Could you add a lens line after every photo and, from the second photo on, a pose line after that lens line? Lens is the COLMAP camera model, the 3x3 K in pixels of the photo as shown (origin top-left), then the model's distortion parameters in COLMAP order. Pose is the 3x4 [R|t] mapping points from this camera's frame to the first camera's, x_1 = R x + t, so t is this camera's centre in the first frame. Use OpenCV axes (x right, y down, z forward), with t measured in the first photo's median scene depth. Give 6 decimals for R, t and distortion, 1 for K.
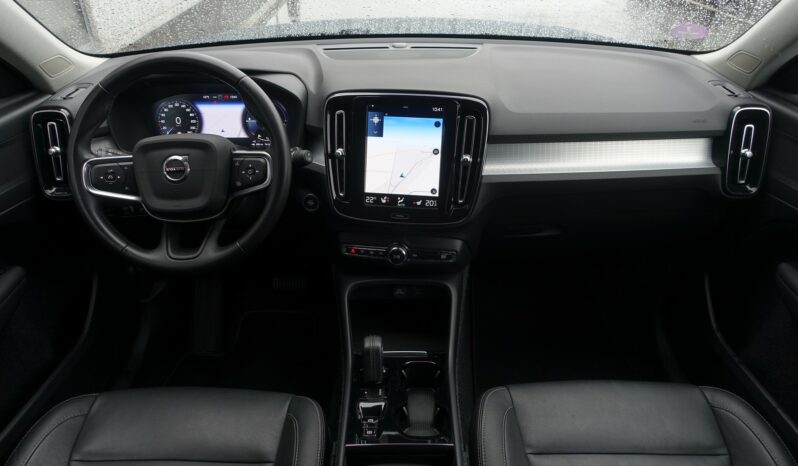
lens RADIAL K [[548.5, 0, 399.0], [0, 548.5, 233.0], [0, 0, 1]] dist [-0.003214, -0.000566]
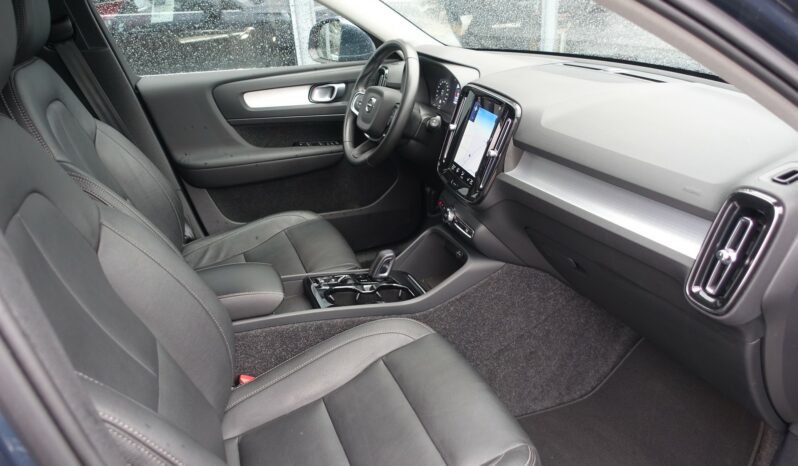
lens RADIAL K [[548.5, 0, 399.0], [0, 548.5, 233.0], [0, 0, 1]] dist [-0.003214, -0.000566]
pose [[0.390988, 0.379535, -0.838499, 1.048224], [-0.435011, 0.879046, 0.195045, -0.121732], [0.811106, 0.288497, 0.508799, 0.292167]]
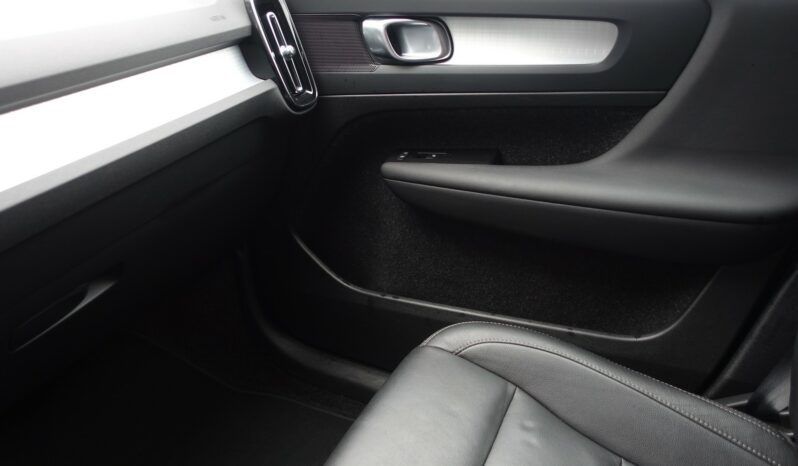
lens RADIAL K [[548.5, 0, 399.0], [0, 548.5, 233.0], [0, 0, 1]] dist [-0.003214, -0.000566]
pose [[0.438965, -0.442667, 0.781892, 0.019703], [0.494334, 0.845657, 0.201241, -0.012100], [-0.750296, 0.298178, 0.590039, 0.525456]]
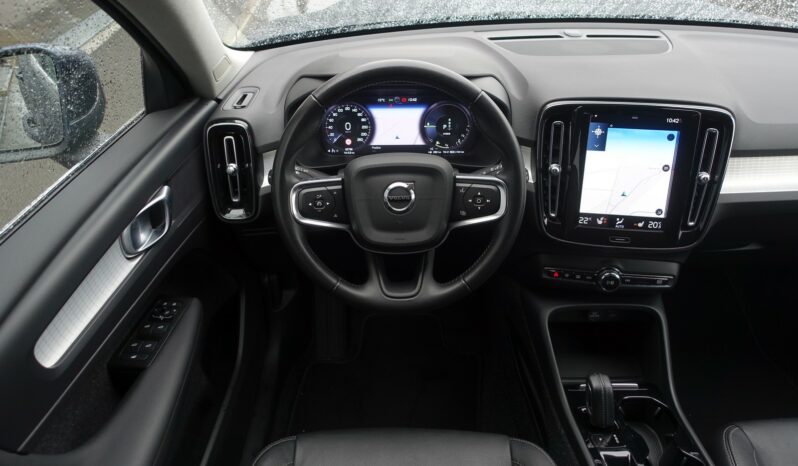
lens RADIAL K [[548.5, 0, 399.0], [0, 548.5, 233.0], [0, 0, 1]] dist [-0.003214, -0.000566]
pose [[0.999970, -0.006376, 0.004341, -0.364177], [0.006013, 0.996843, 0.079165, -0.114802], [-0.004832, -0.079137, 0.996852, 0.109274]]
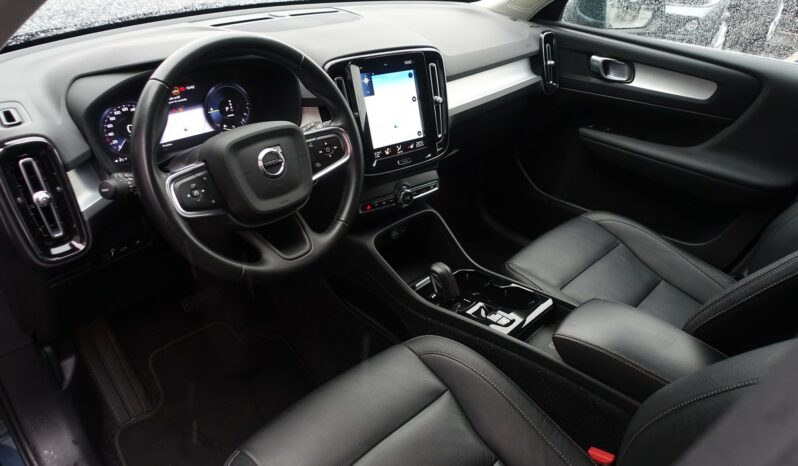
lens RADIAL K [[548.5, 0, 399.0], [0, 548.5, 233.0], [0, 0, 1]] dist [-0.003214, -0.000566]
pose [[0.692670, -0.338061, 0.637121, -0.778117], [0.307703, 0.937437, 0.162881, -0.080423], [-0.652324, 0.083221, 0.753357, 0.169622]]
